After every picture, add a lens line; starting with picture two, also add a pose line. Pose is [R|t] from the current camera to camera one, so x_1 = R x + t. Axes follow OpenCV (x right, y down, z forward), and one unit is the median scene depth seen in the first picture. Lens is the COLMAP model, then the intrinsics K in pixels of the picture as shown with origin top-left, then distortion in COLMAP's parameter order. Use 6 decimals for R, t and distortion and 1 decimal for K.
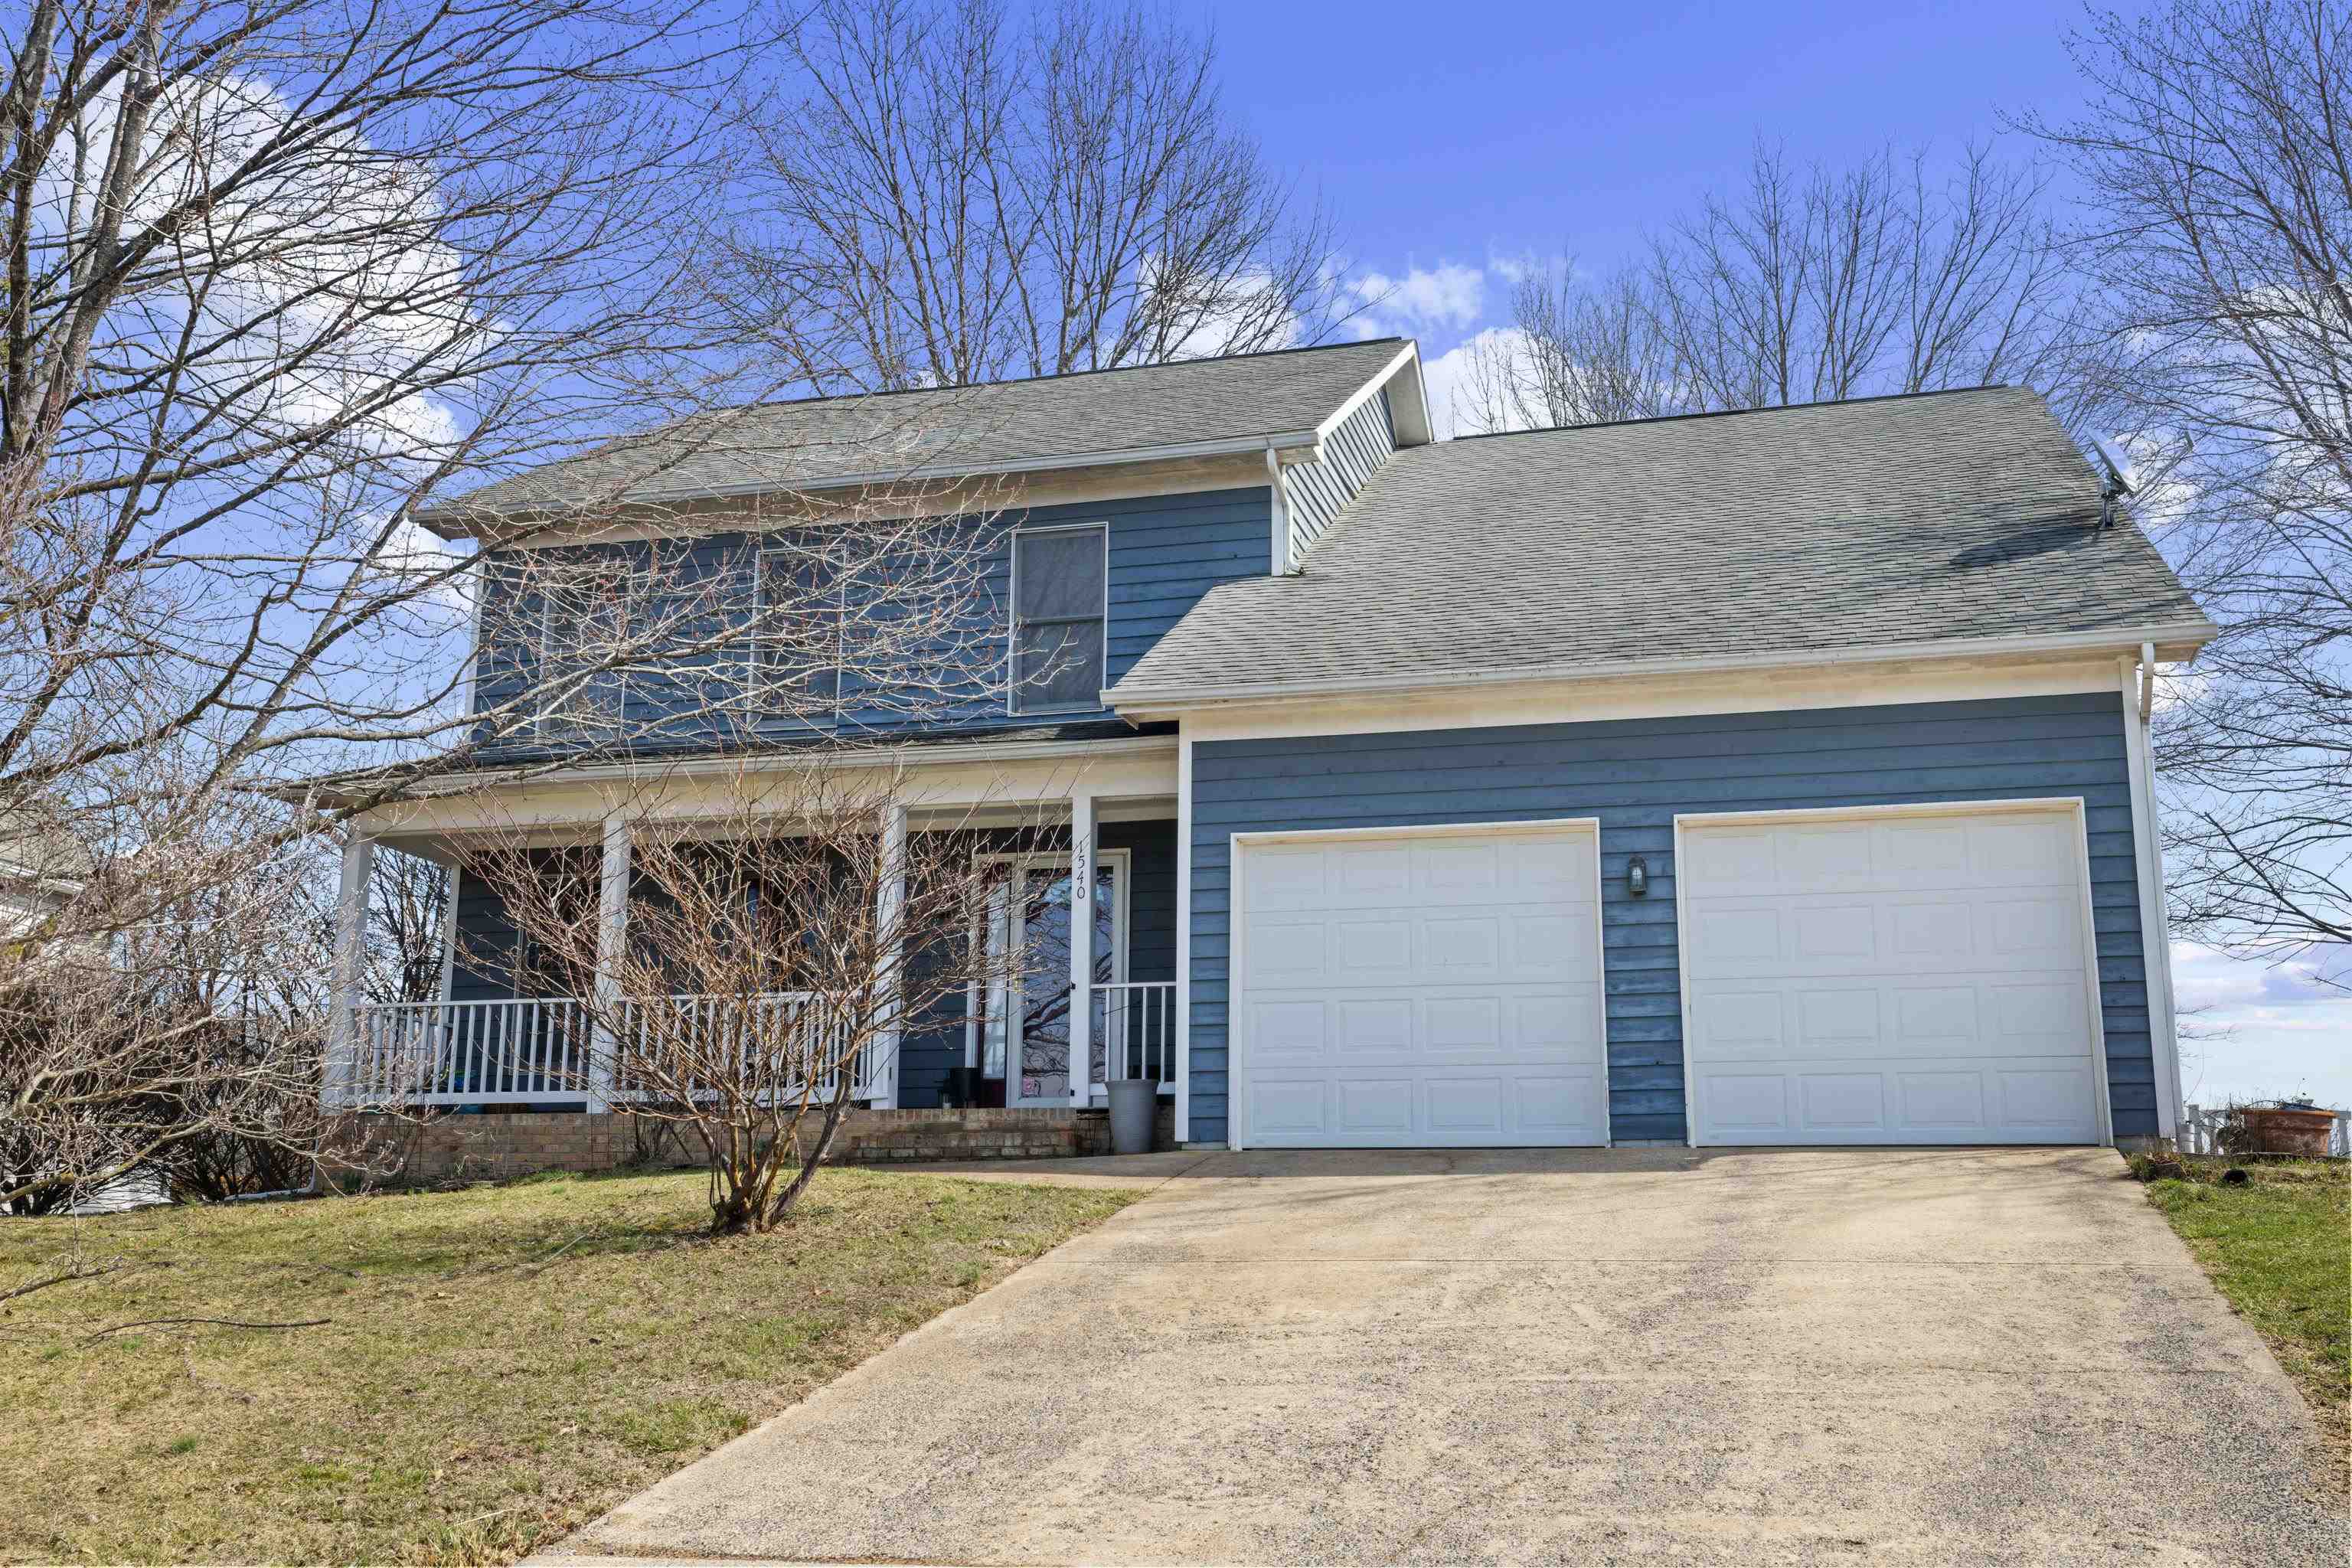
lens RADIAL K [[2343.3, 0, 1177.6], [0, 2343.3, 794.9], [0, 0, 1]] dist [0.004461, 0.000000]
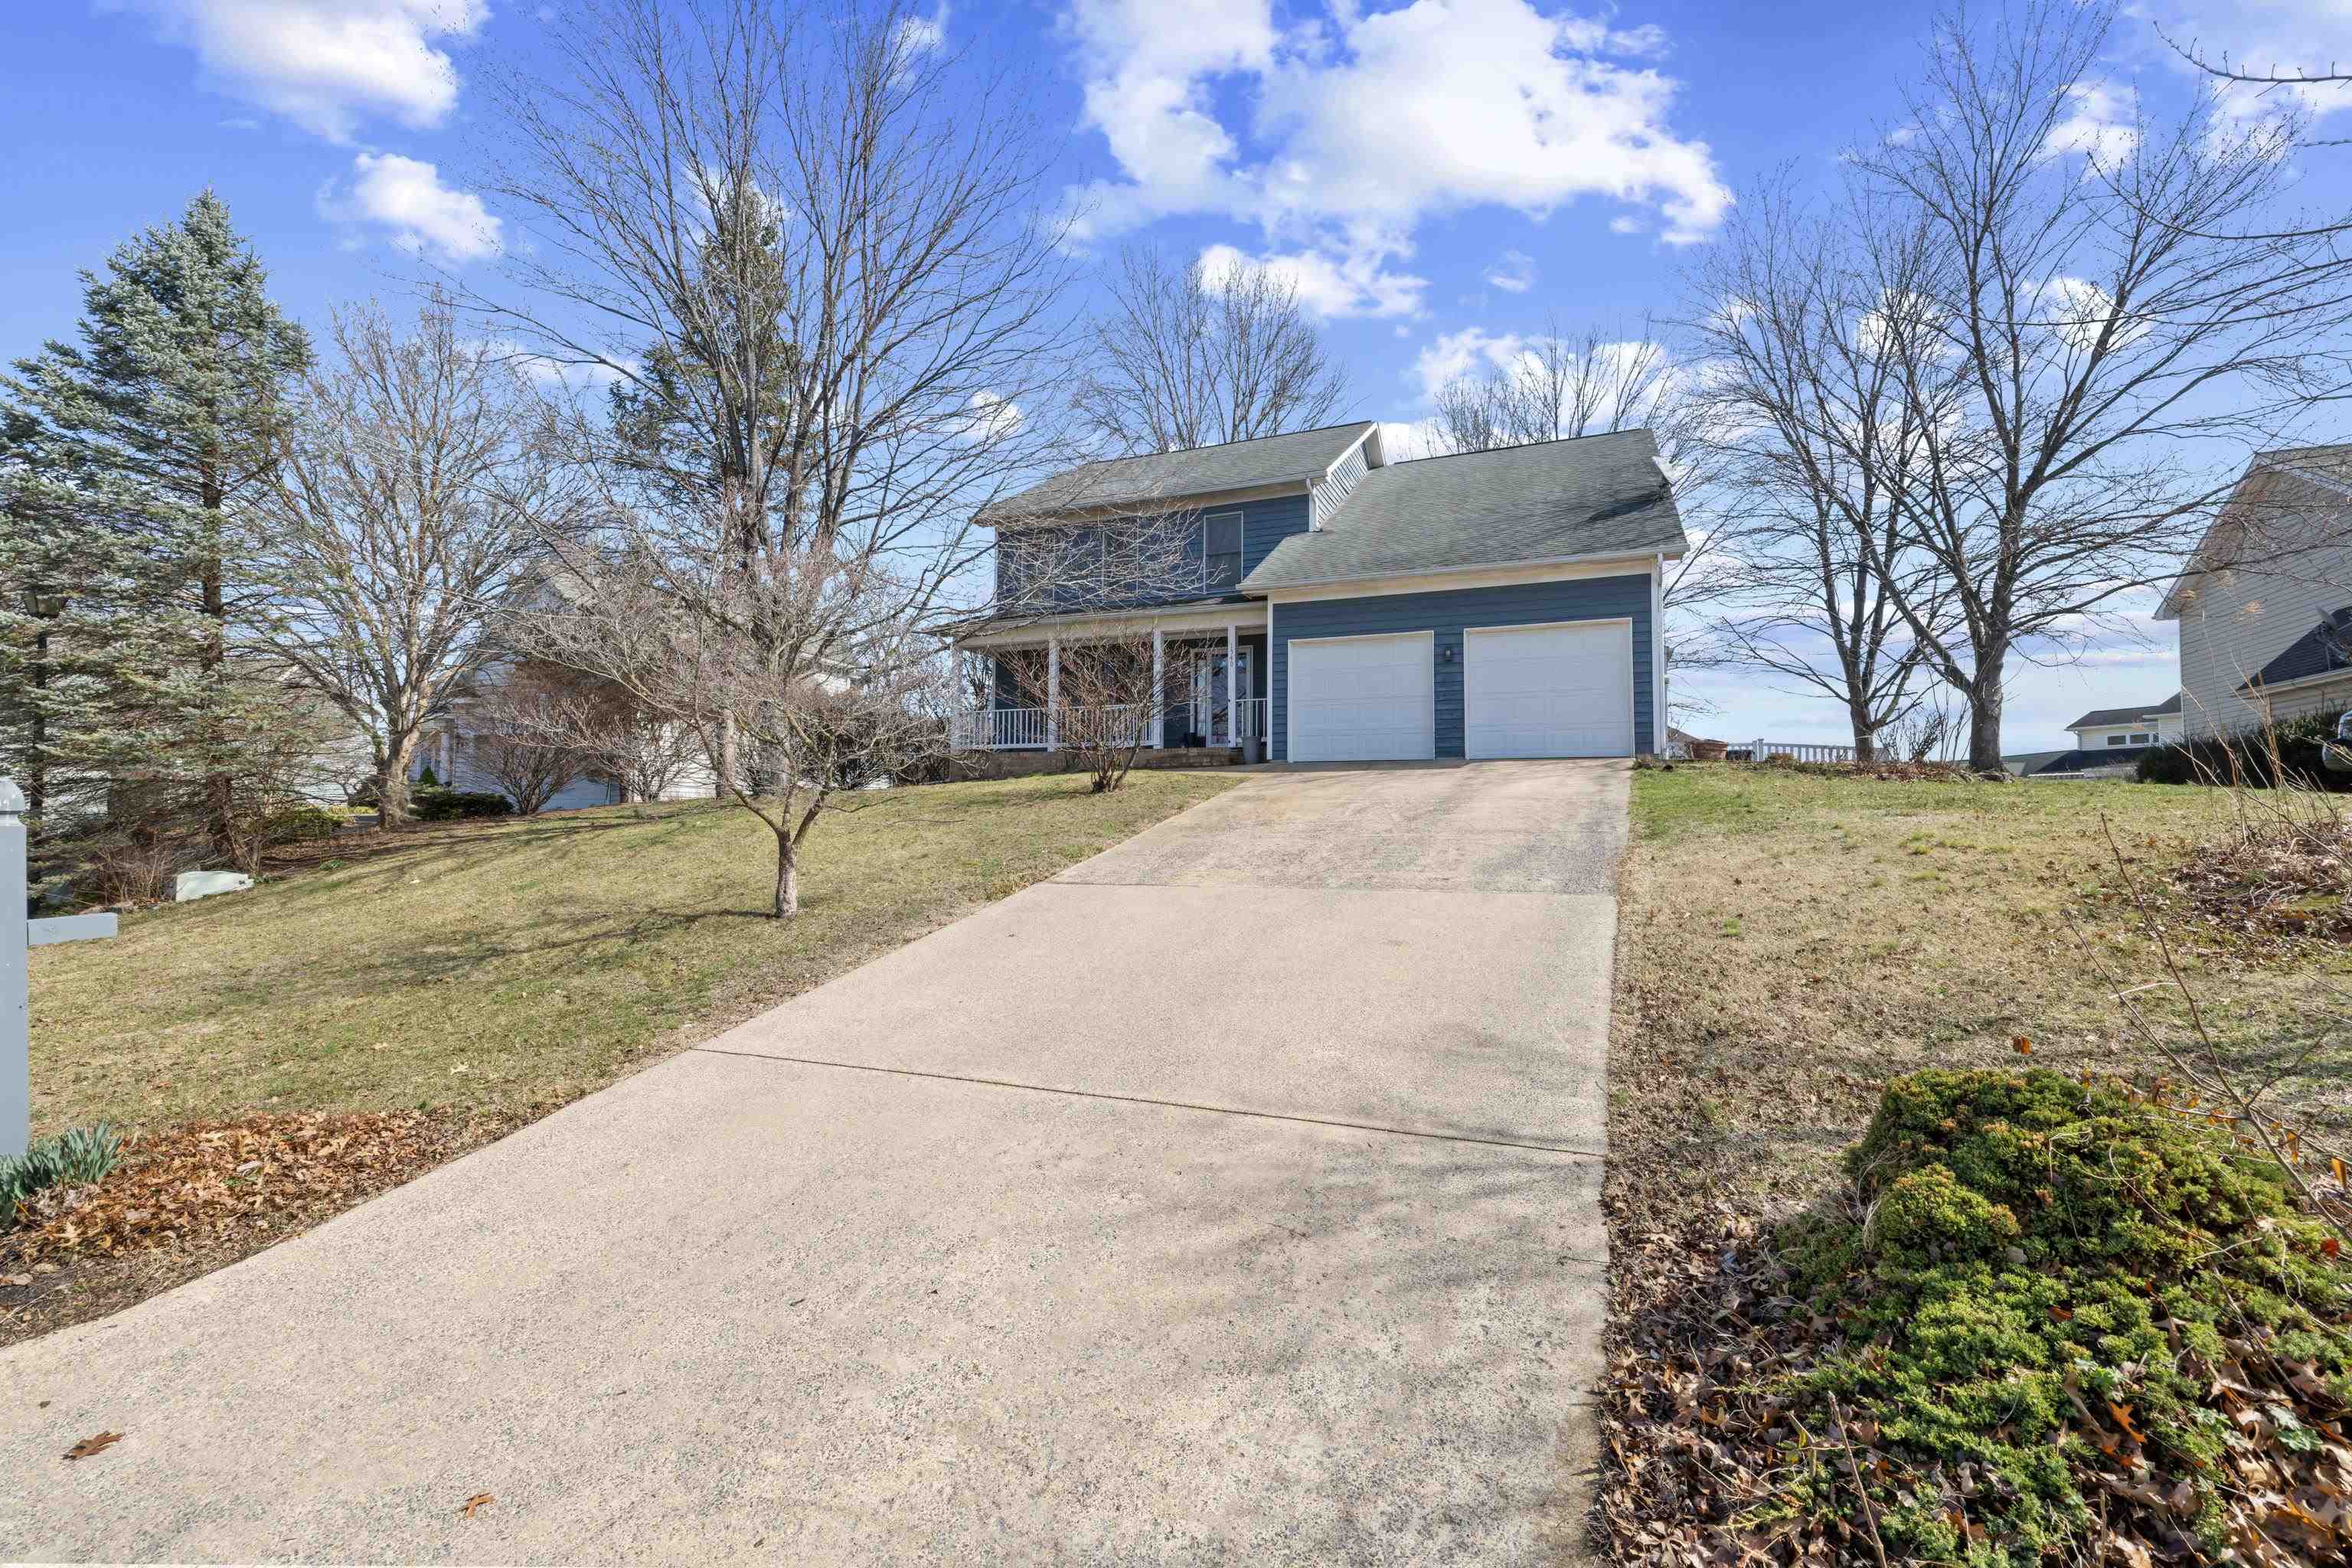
lens RADIAL K [[1003.8, 0, 1168.4], [0, 1003.8, 785.8], [0, 0, 1]] dist [0.000757, -0.001187]
pose [[0.991944, -0.006212, -0.126524, 0.031082], [0.027453, 0.985601, 0.166843, -0.013128], [0.123666, -0.168972, 0.977832, -0.114833]]
